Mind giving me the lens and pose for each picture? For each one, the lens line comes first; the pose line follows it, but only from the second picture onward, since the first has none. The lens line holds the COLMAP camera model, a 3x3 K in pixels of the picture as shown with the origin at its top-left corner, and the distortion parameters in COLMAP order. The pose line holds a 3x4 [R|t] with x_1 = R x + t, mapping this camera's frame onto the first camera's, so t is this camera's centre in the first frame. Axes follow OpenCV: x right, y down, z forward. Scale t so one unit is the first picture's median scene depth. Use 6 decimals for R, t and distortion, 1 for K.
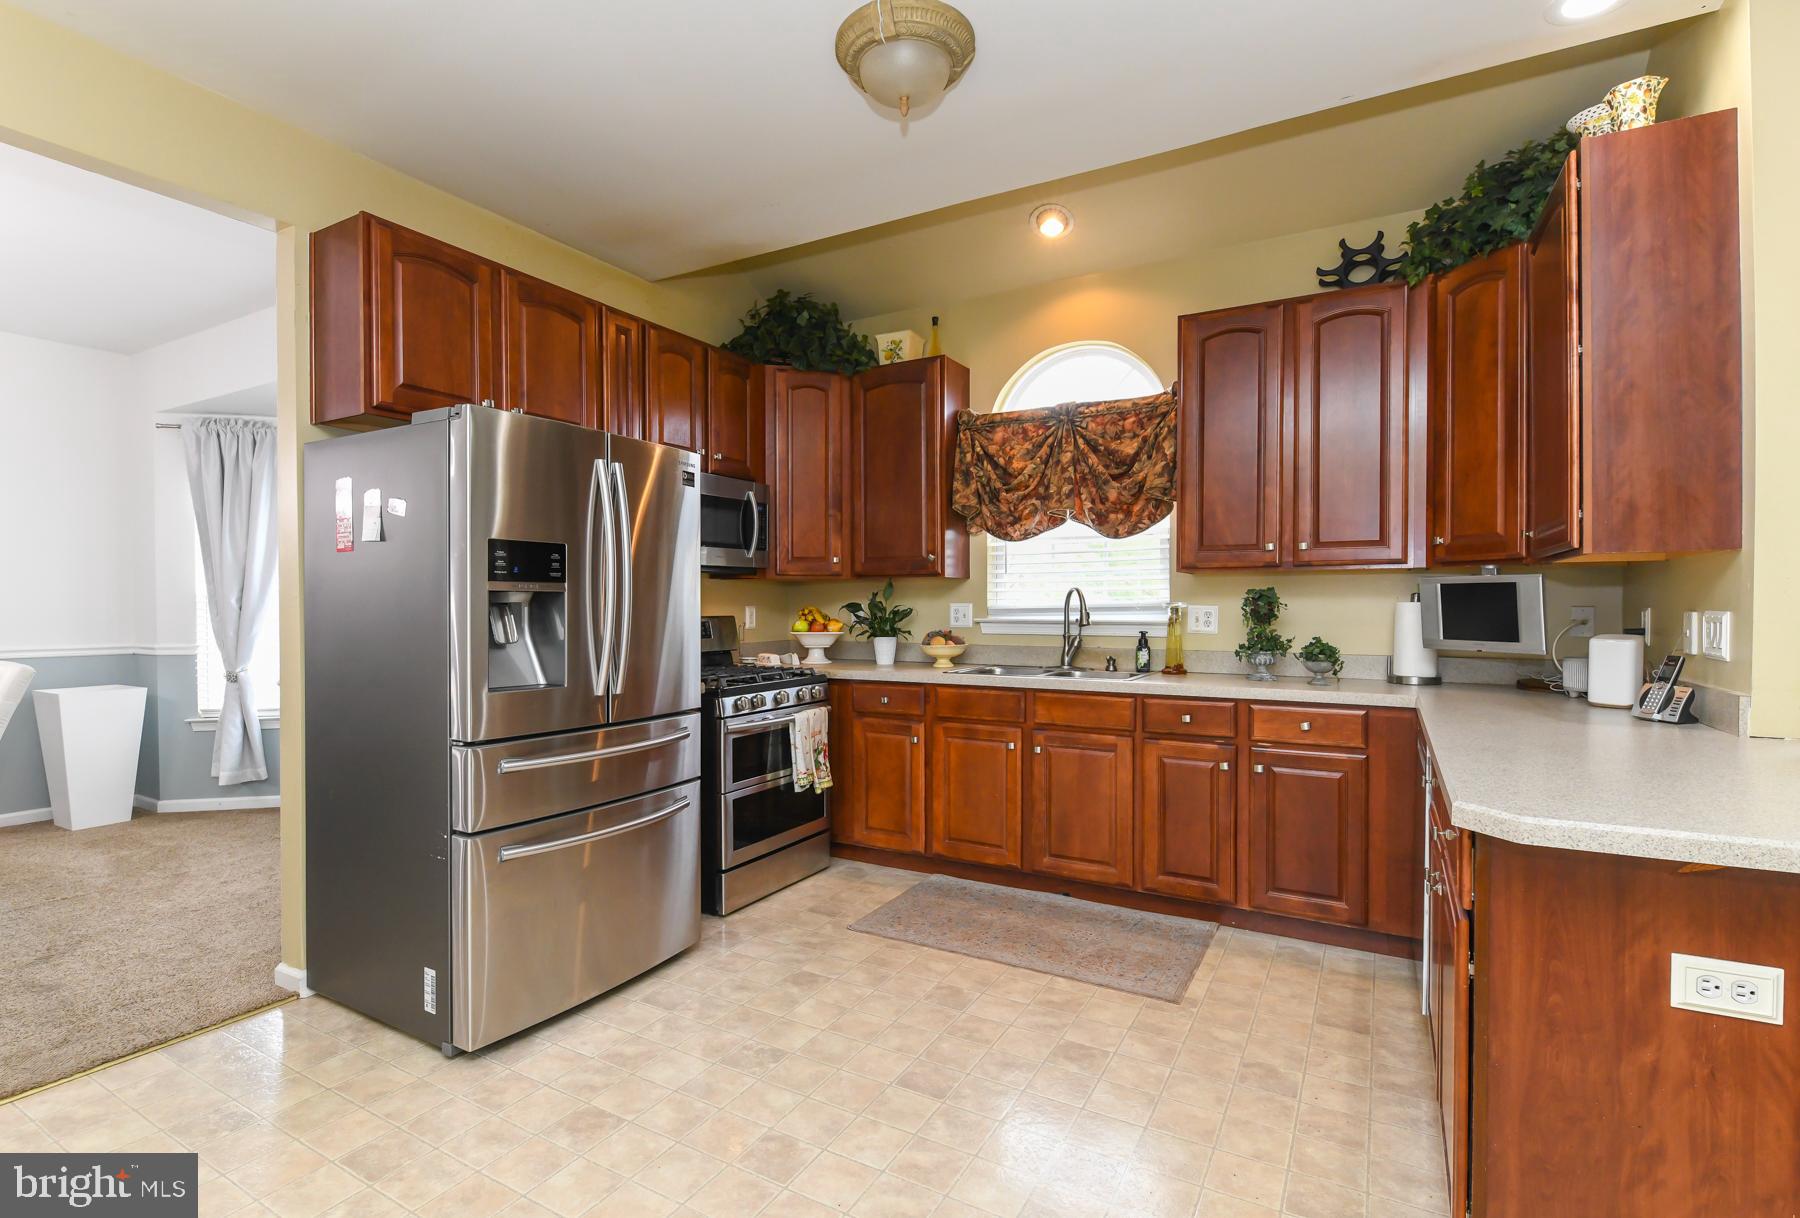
lens RADIAL K [[846.9, 0, 845.6], [0, 846.9, 614.9], [0, 0, 1]] dist [-0.006958, -0.004753]
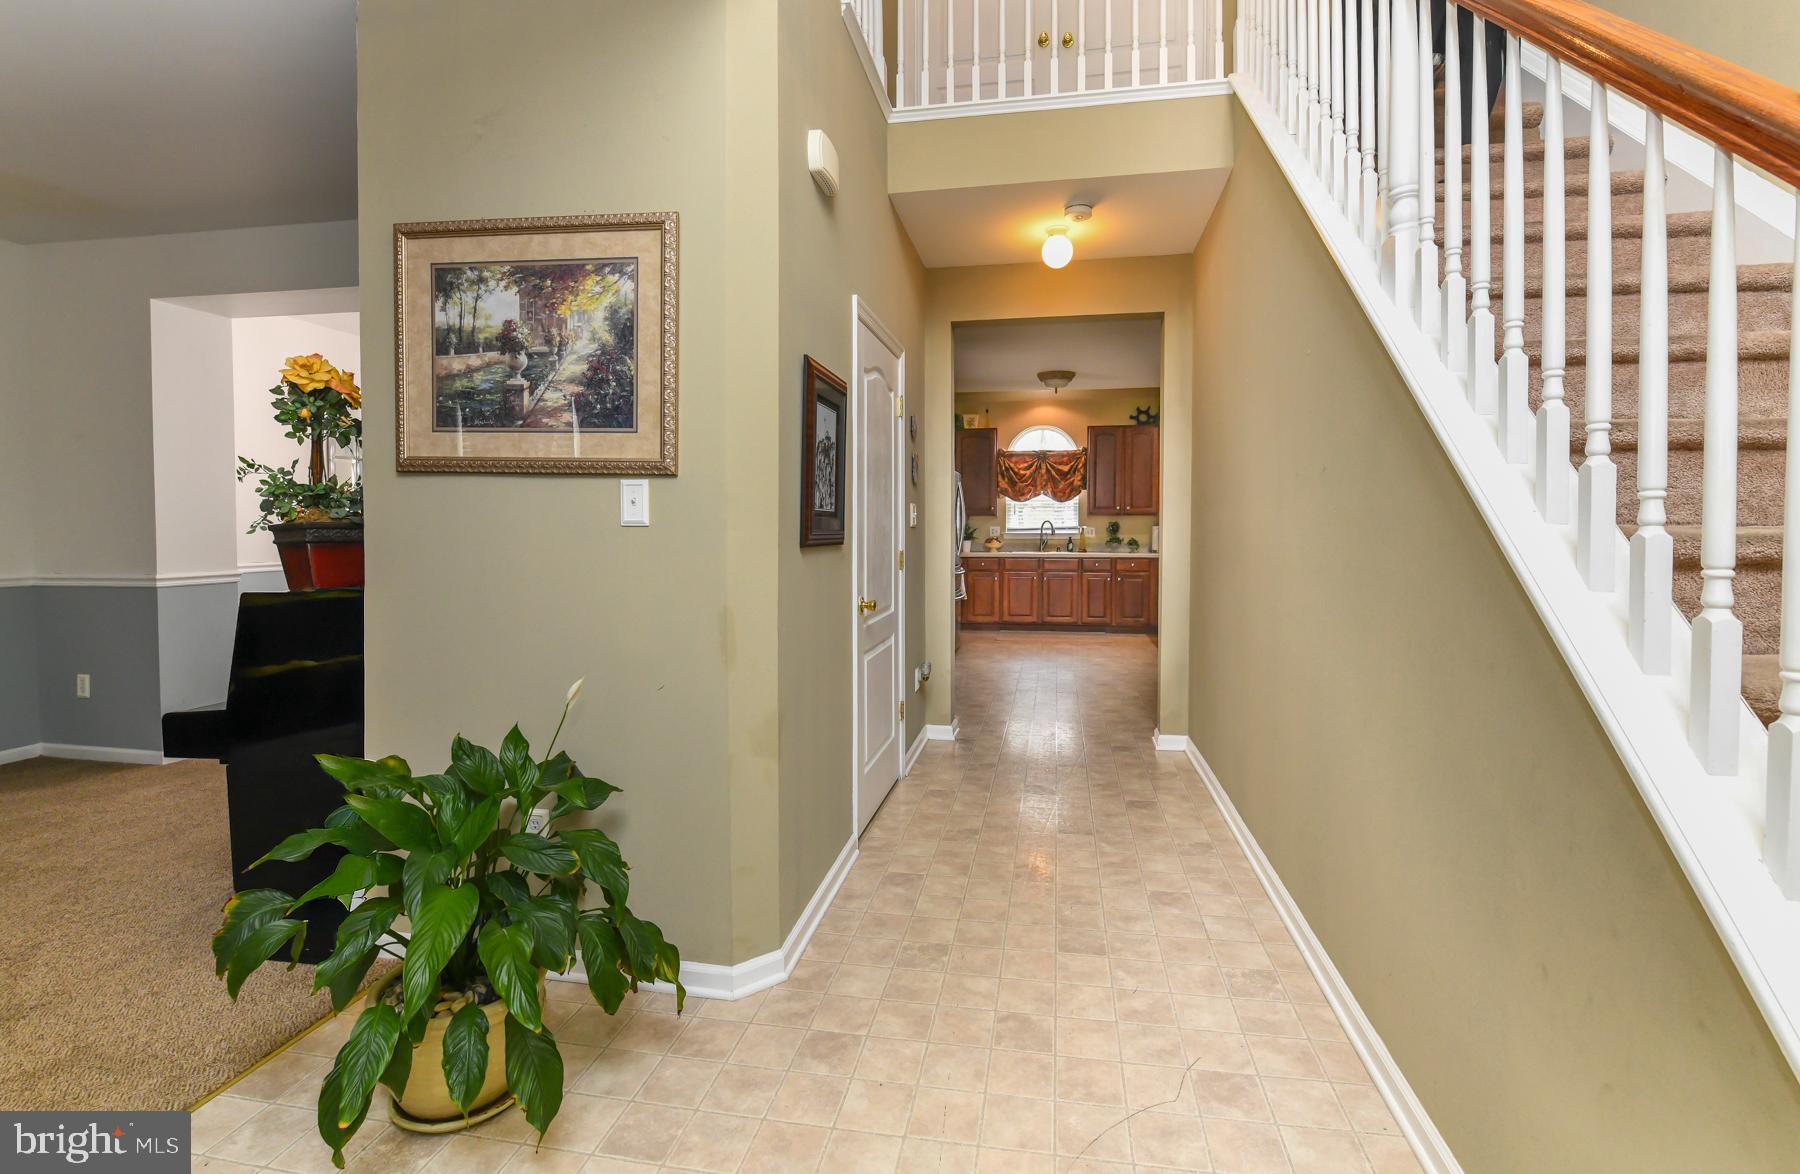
lens RADIAL K [[821.5, 0, 899.3], [0, 821.5, 553.0], [0, 0, 1]] dist [-0.006370, -0.002332]
pose [[0.932347, -0.009231, 0.361448, -1.133494], [0.005104, 0.999910, 0.012371, 0.036996], [-0.361529, -0.009689, 0.932310, -1.279861]]
